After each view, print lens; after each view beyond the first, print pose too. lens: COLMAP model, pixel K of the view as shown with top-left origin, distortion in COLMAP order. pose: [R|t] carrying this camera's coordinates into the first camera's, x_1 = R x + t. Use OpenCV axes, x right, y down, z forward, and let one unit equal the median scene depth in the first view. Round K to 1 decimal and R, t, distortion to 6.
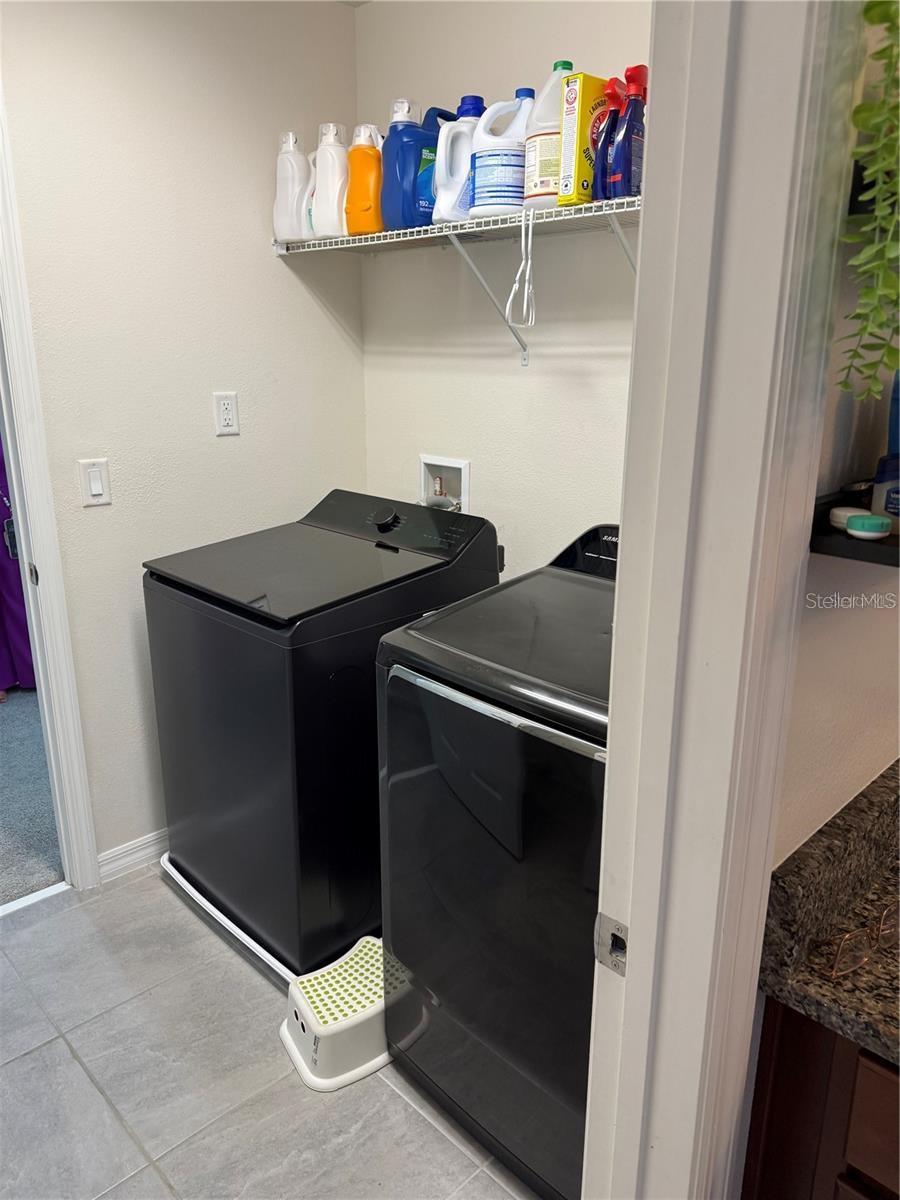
lens RADIAL K [[851.1, 0, 454.3], [0, 851.1, 600.3], [0, 0, 1]] dist [0.008836, -0.008620]
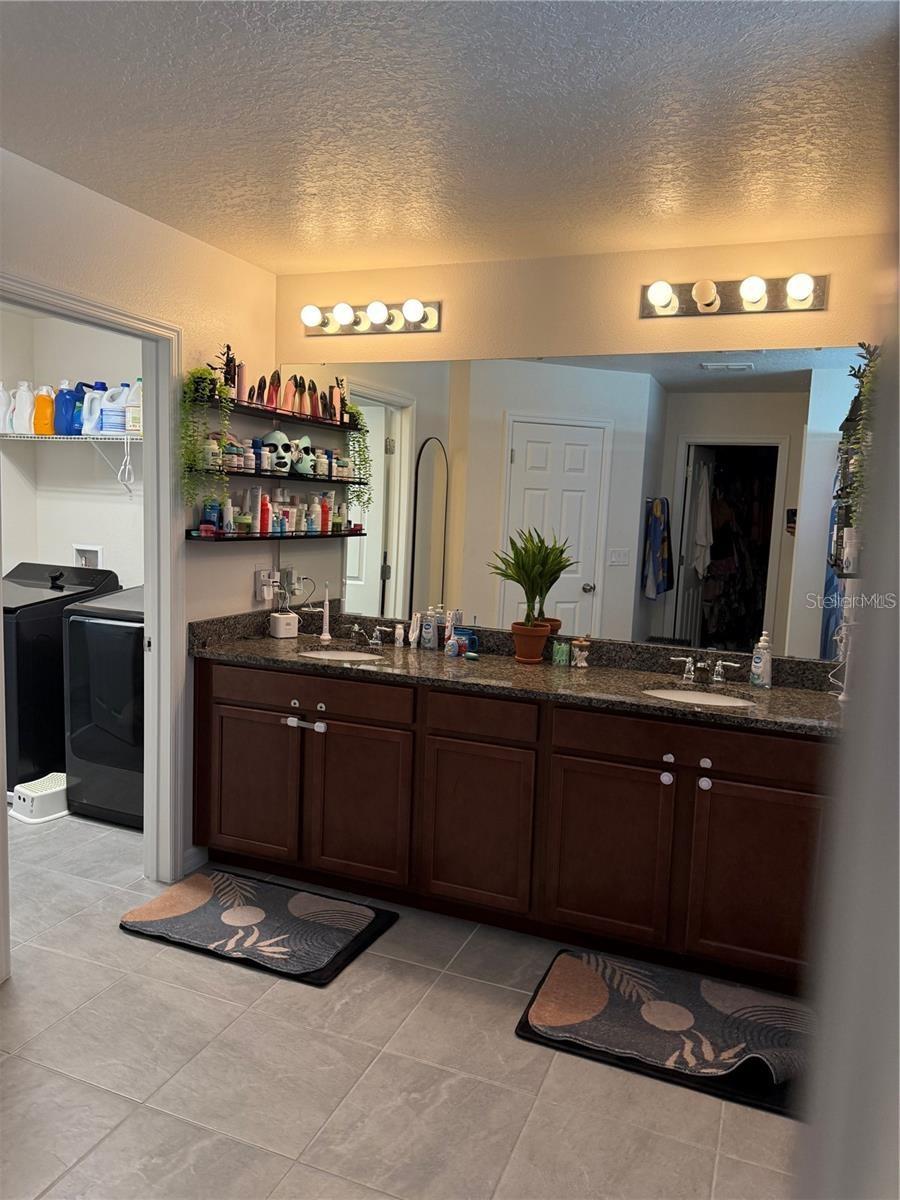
lens RADIAL K [[851.1, 0, 451.9], [0, 851.1, 597.7], [0, 0, 1]] dist [0.008836, -0.008620]
pose [[0.914510, -0.016148, 0.404242, -0.048140], [0.079642, 0.986836, -0.140753, 0.353529], [-0.396648, 0.160915, 0.903757, -1.287584]]
